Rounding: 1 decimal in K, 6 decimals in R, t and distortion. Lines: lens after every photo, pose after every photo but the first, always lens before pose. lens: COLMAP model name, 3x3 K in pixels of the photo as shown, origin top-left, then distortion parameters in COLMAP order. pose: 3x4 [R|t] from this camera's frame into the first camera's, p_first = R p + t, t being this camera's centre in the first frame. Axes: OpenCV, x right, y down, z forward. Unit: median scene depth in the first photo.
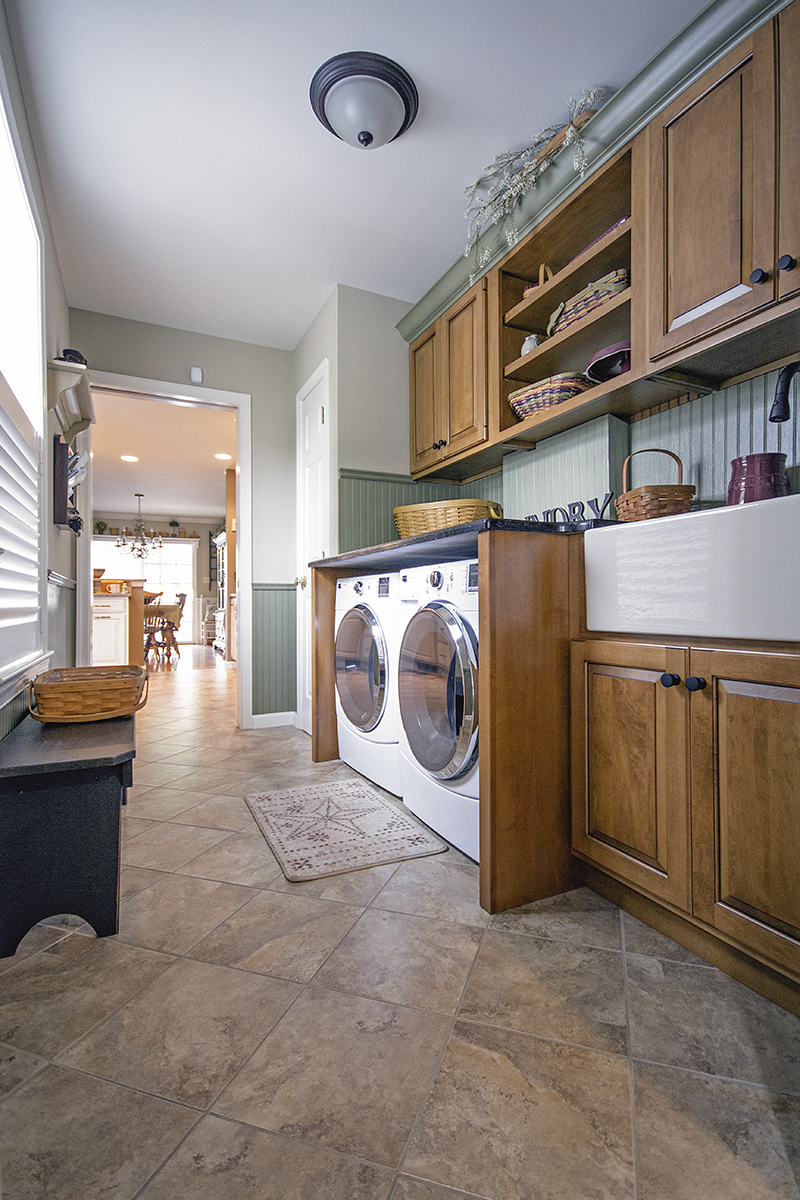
lens RADIAL K [[574.5, 0, 360.0], [0, 574.5, 585.1], [0, 0, 1]] dist [0.000879, -0.000562]
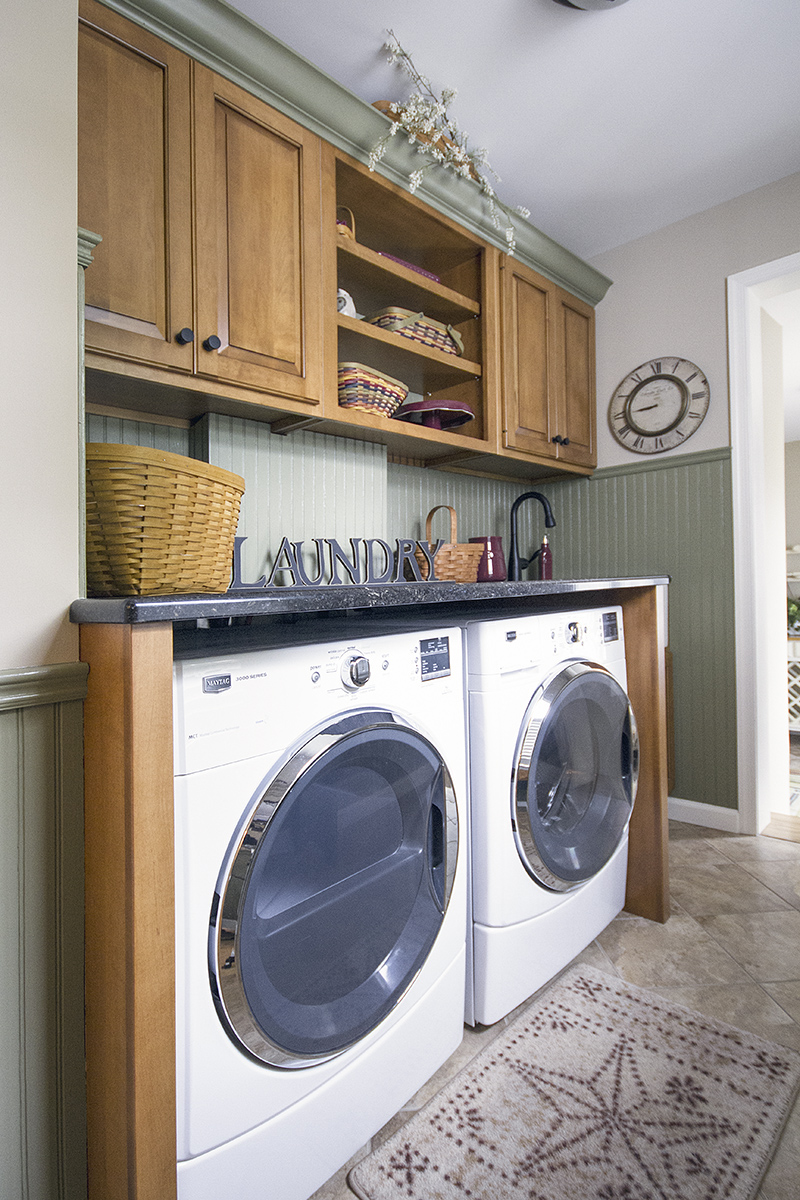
lens RADIAL K [[642.4, 0, 399.8], [0, 642.4, 575.3], [0, 0, 1]] dist [0.039916, -0.028194]
pose [[-0.439548, 0.024917, 0.897874, -0.562057], [0.007715, 0.999683, -0.023966, -0.068604], [-0.898186, -0.003607, -0.439601, 1.591298]]
